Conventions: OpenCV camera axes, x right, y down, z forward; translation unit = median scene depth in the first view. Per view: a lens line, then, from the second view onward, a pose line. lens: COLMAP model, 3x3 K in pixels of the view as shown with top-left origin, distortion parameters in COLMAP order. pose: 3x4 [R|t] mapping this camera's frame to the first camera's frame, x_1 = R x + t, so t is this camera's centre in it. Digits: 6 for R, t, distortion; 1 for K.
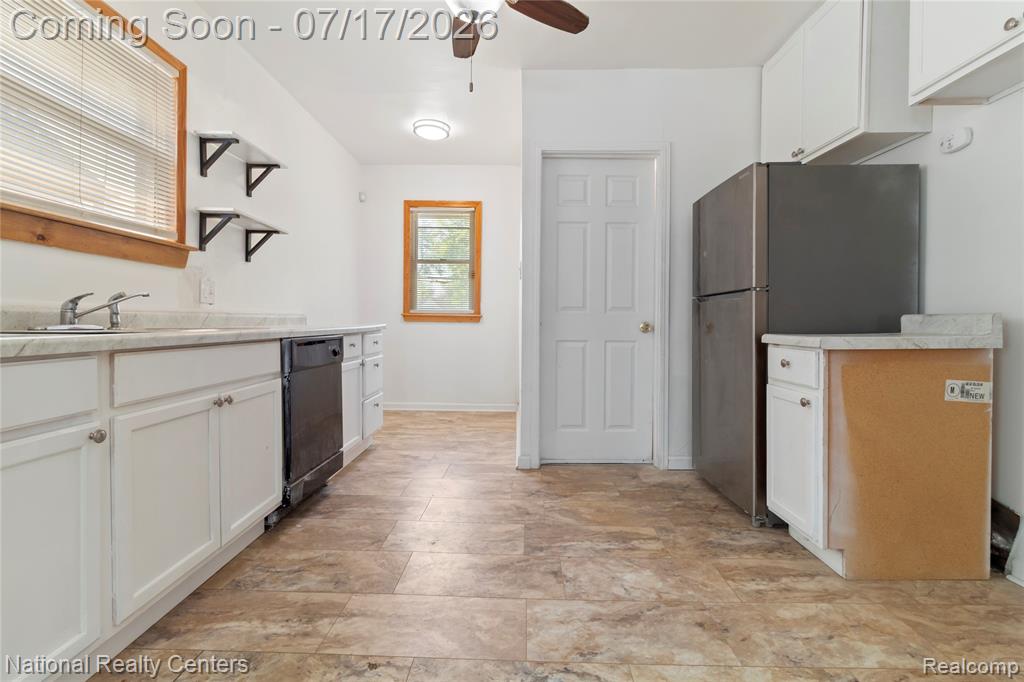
lens RADIAL K [[479.3, 0, 511.1], [0, 479.3, 335.1], [0, 0, 1]] dist [0.007765, -0.001404]
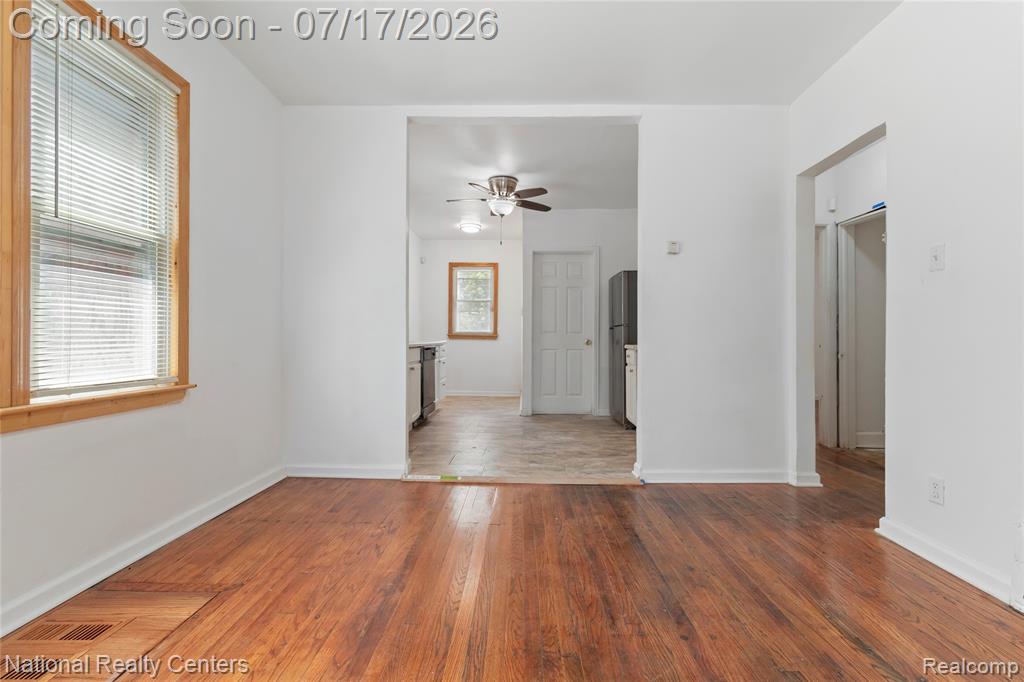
lens RADIAL K [[479.3, 0, 512.7], [0, 479.3, 340.3], [0, 0, 1]] dist [0.007765, -0.001404]
pose [[0.999991, -0.000079, -0.004244, -0.008829], [-0.000028, 0.999686, -0.025075, 0.024002], [0.004245, 0.025075, 0.999677, -0.901795]]
